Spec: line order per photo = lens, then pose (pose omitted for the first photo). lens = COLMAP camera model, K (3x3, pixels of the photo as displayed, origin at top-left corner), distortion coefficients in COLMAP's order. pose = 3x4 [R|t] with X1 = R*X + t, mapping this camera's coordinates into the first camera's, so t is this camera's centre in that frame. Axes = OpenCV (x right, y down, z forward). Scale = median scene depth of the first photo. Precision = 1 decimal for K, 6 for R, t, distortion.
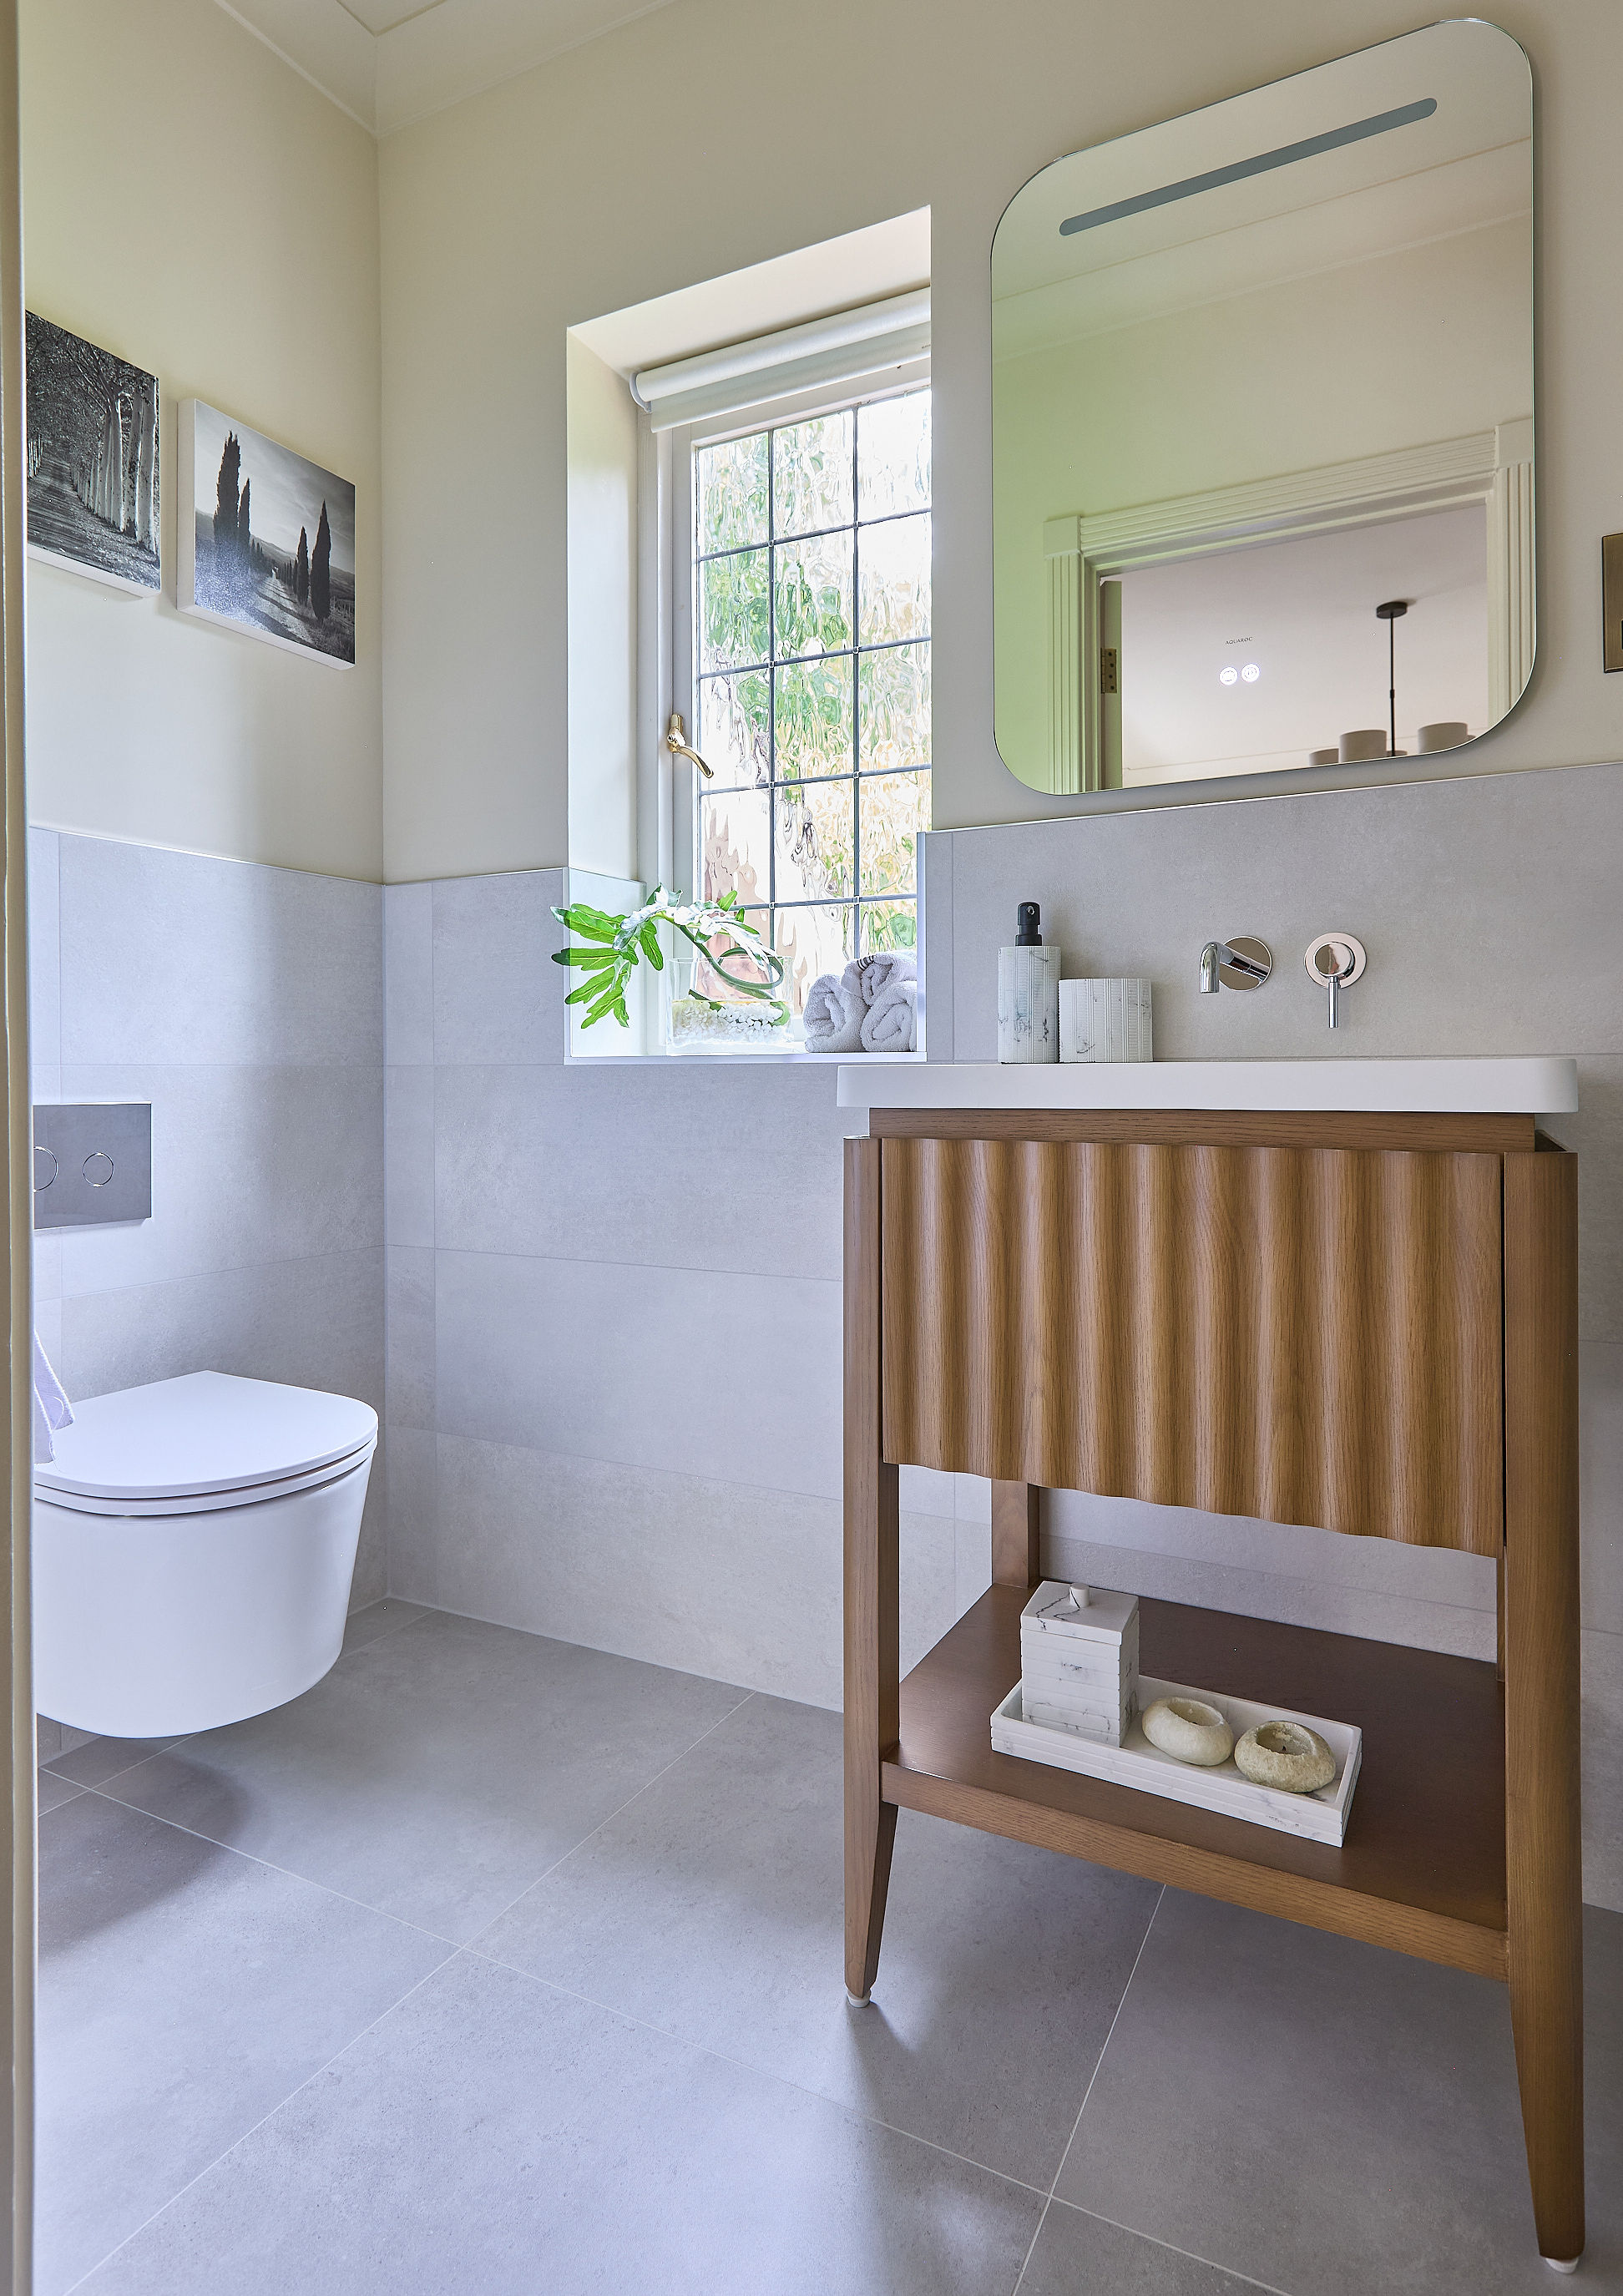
lens RADIAL K [[1333.6, 0, 691.7], [0, 1333.6, 1073.7], [0, 0, 1]] dist [0.010875, -0.001160]
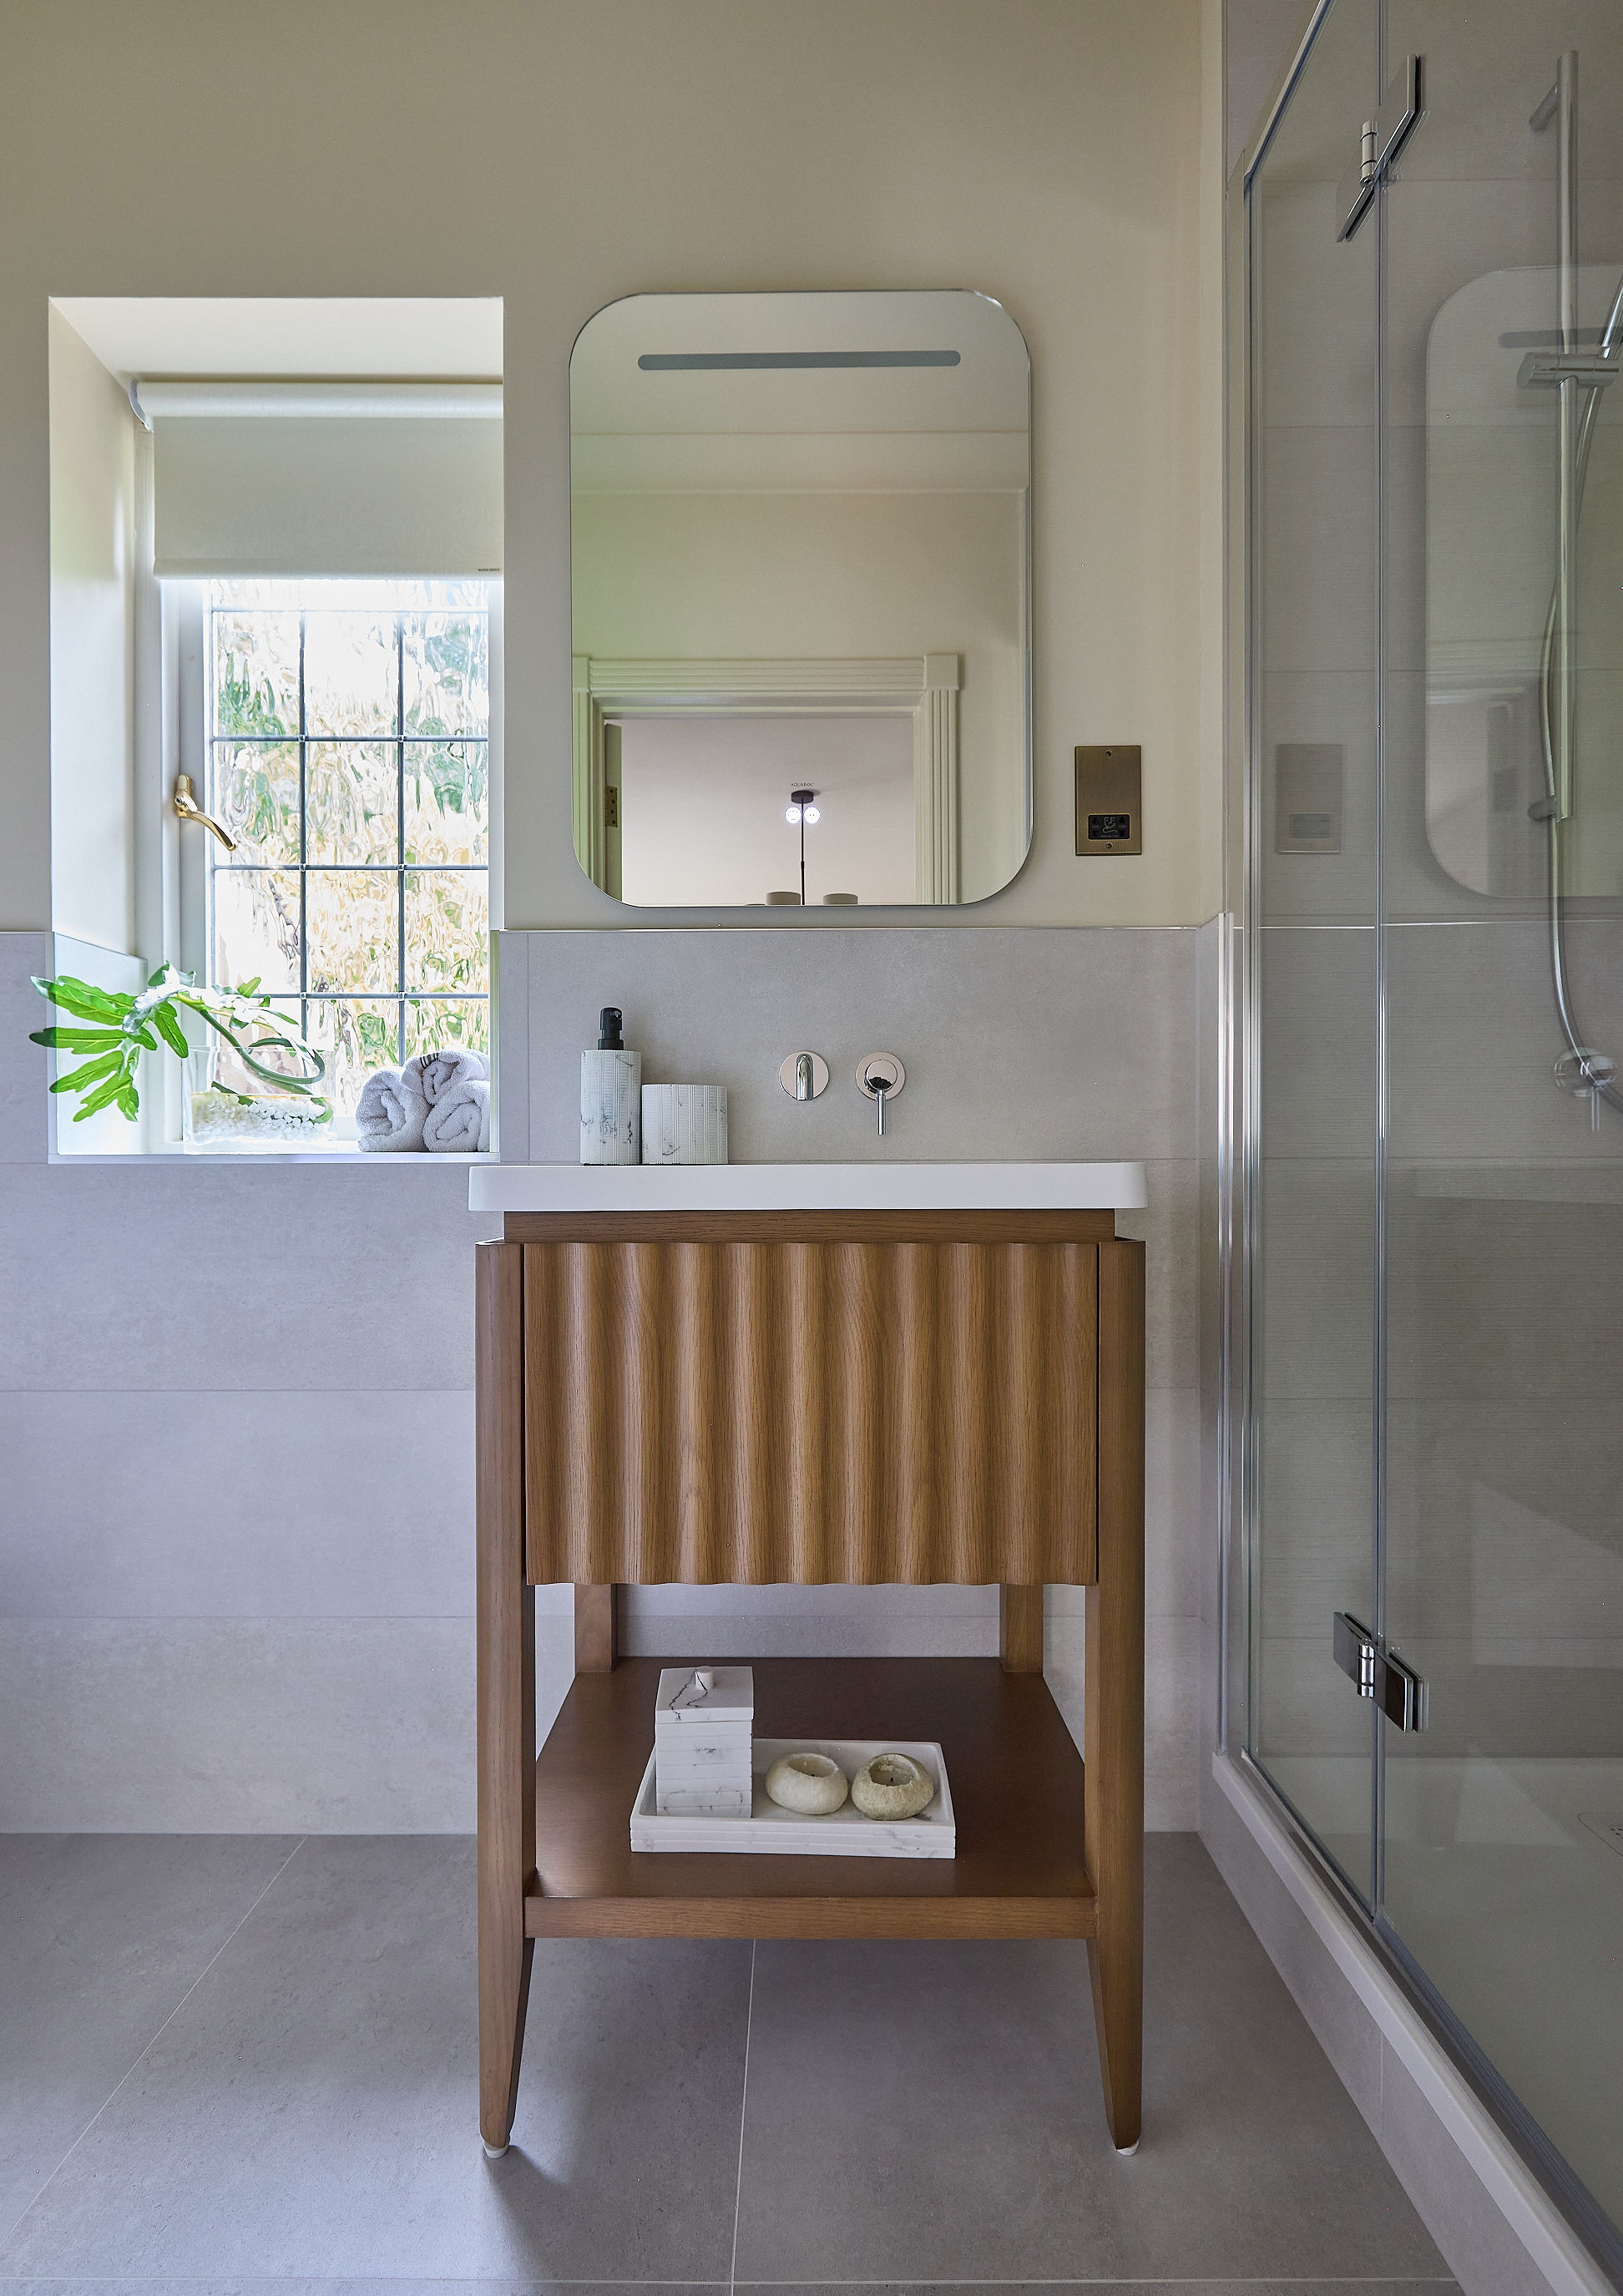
lens RADIAL K [[1202.6, 0, 818.3], [0, 1202.6, 1186.7], [0, 0, 1]] dist [-0.006388, 0.001470]
pose [[0.862770, -0.005338, 0.505569, -0.065694], [-0.000401, 0.999937, 0.011242, -0.000963], [-0.505597, -0.009902, 0.862713, 0.099427]]
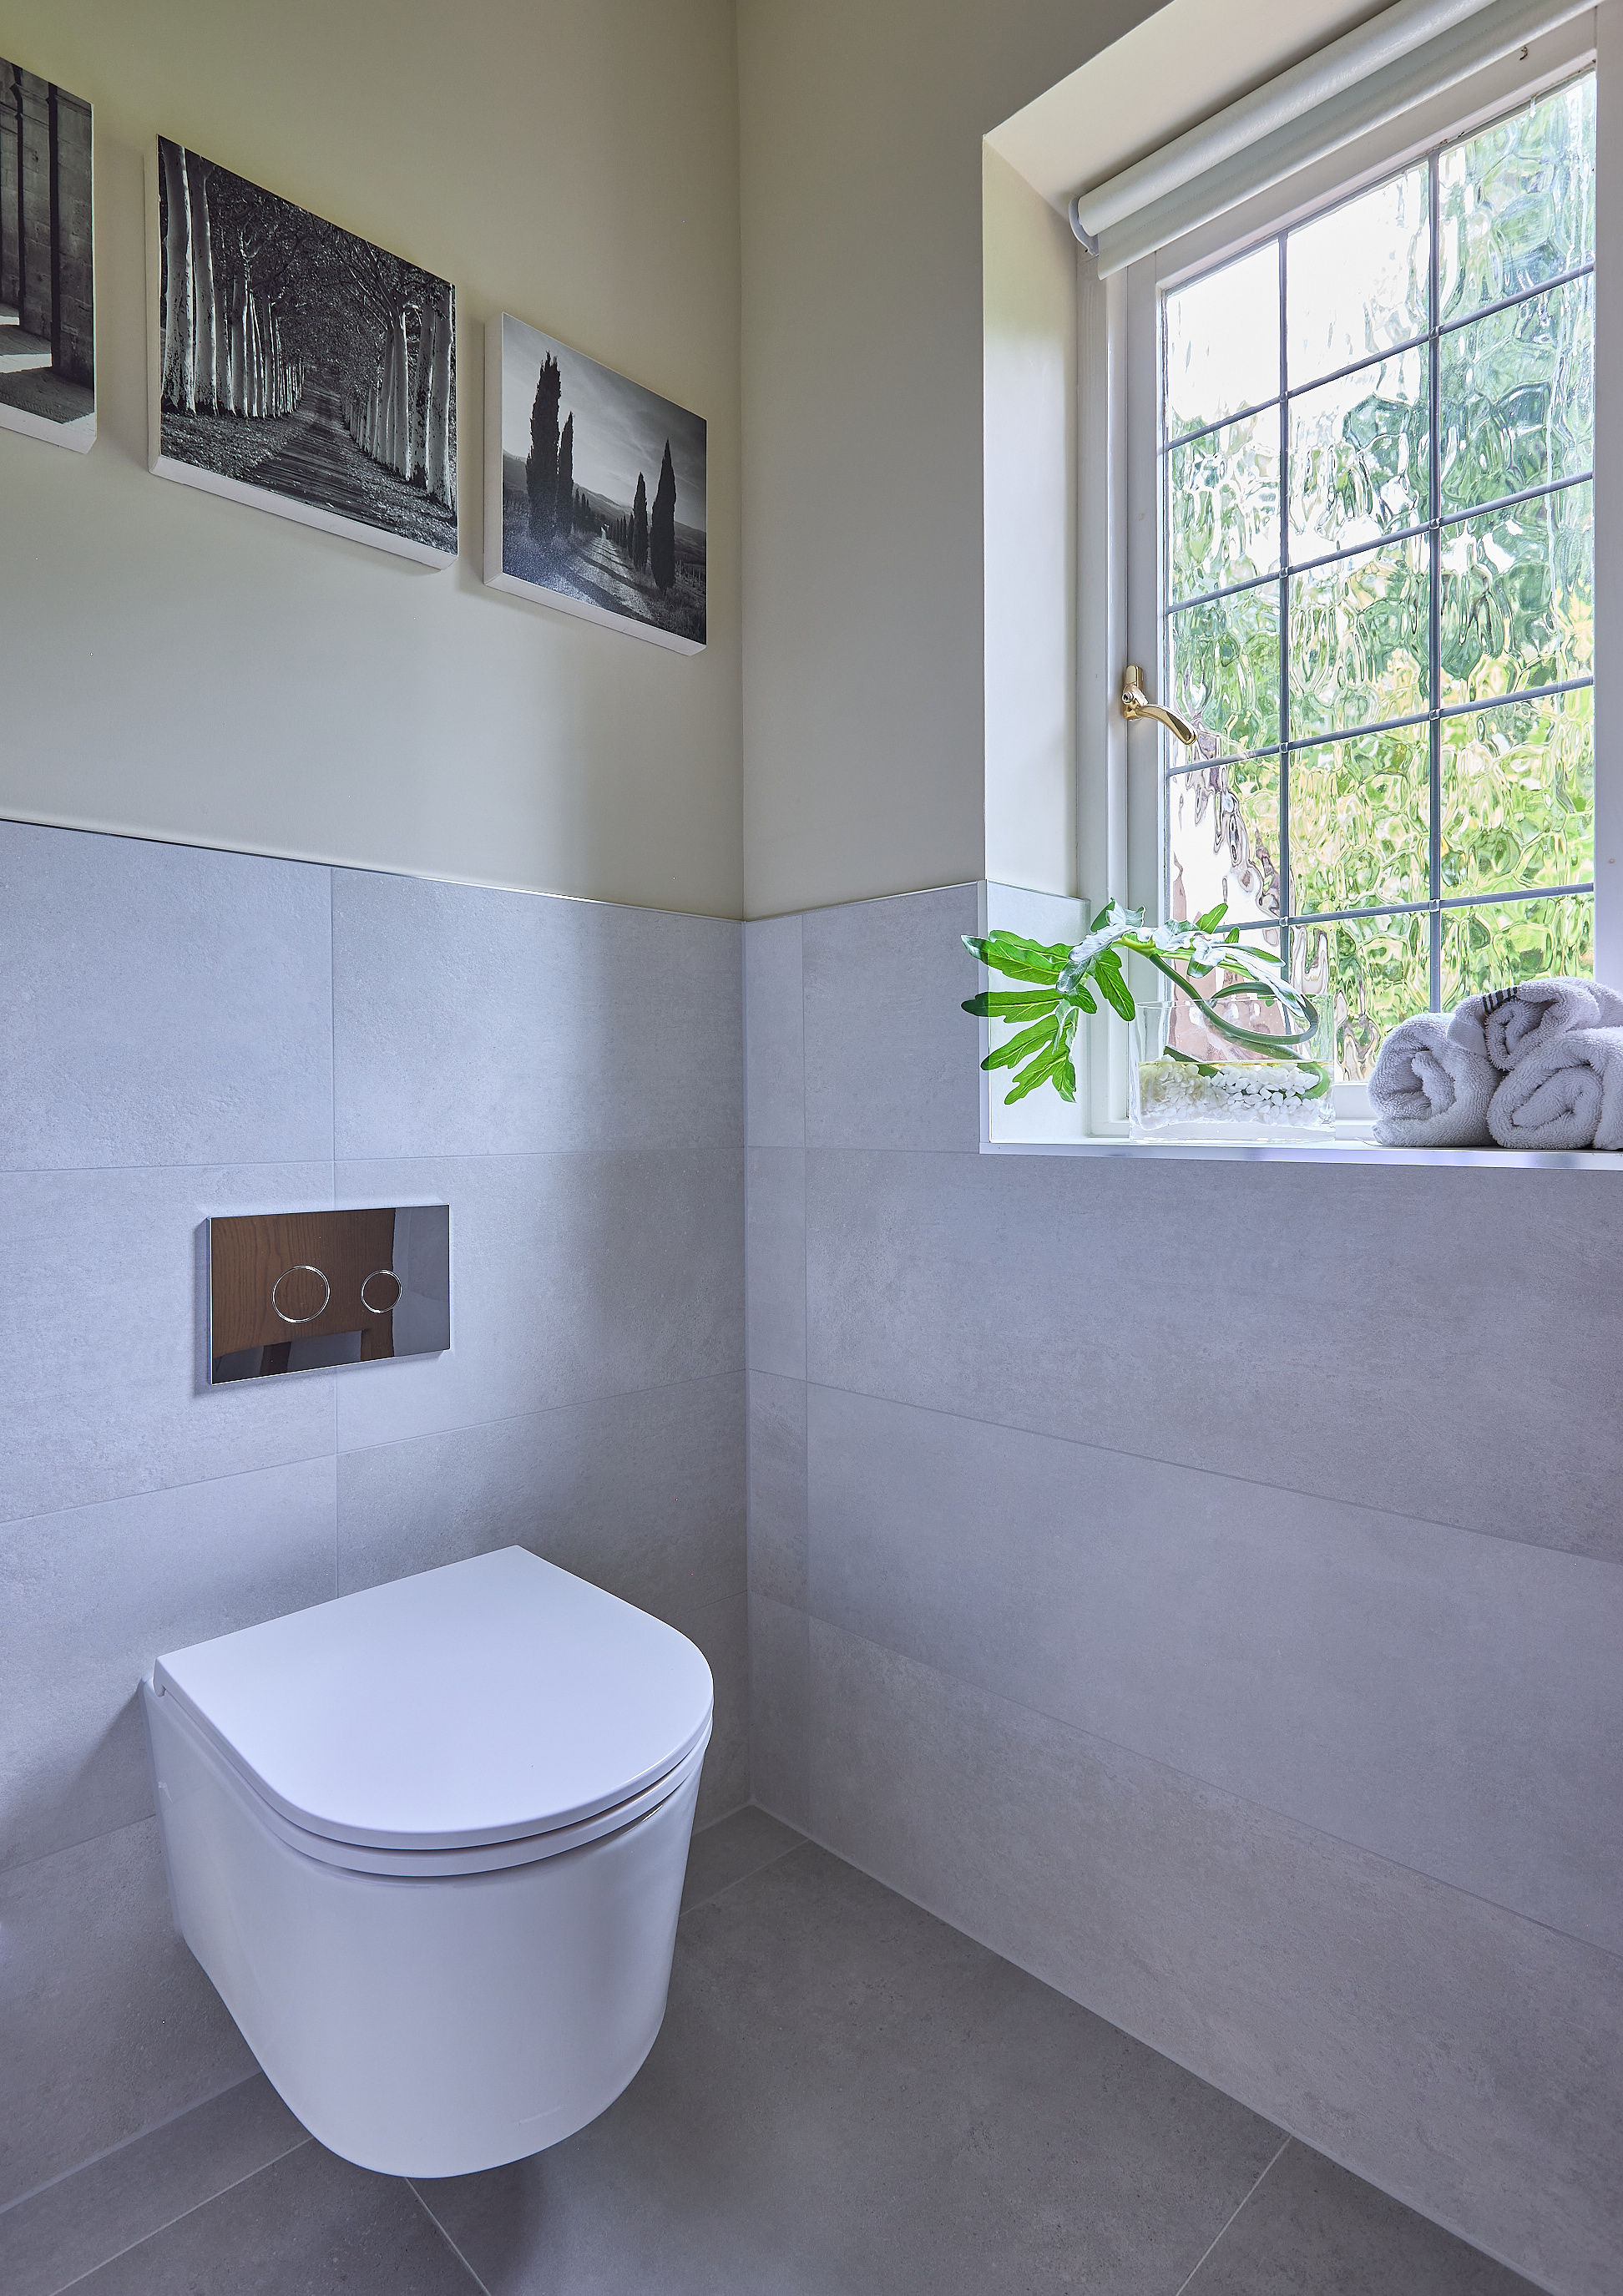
lens RADIAL K [[1260.2, 0, 672.9], [0, 1260.2, 1123.6], [0, 0, 1]] dist [-0.005045, 0.003044]
pose [[0.952320, -0.000792, -0.305100, -0.050770], [0.002471, 0.999984, 0.005116, -0.029987], [0.305091, -0.005626, 0.952307, 0.332691]]
